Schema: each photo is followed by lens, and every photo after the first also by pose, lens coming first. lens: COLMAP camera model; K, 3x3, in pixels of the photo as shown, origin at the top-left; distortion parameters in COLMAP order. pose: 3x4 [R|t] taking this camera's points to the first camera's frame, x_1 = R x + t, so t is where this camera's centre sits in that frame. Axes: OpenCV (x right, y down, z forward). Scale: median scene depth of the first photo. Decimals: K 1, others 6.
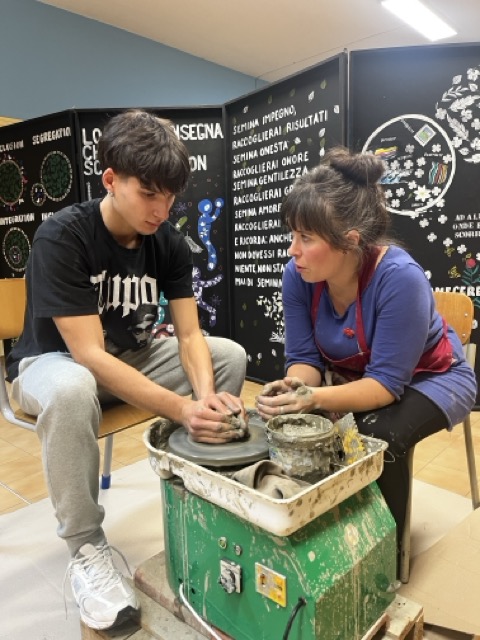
lens RADIAL K [[503.5, 0, 240.0], [0, 503.5, 320.0], [0, 0, 1]] dist [0.008261, 0.000481]
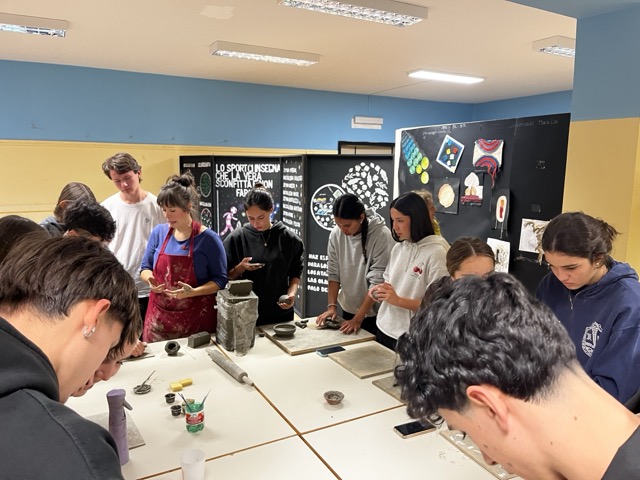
lens RADIAL K [[503.5, 0, 320.0], [0, 503.5, 240.0], [0, 0, 1]] dist [0.008261, 0.000481]
pose [[0.944270, 0.090510, -0.316484, 0.961080], [-0.086319, 0.995894, 0.027269, -0.223364], [0.317653, 0.001570, 0.948206, -0.993926]]
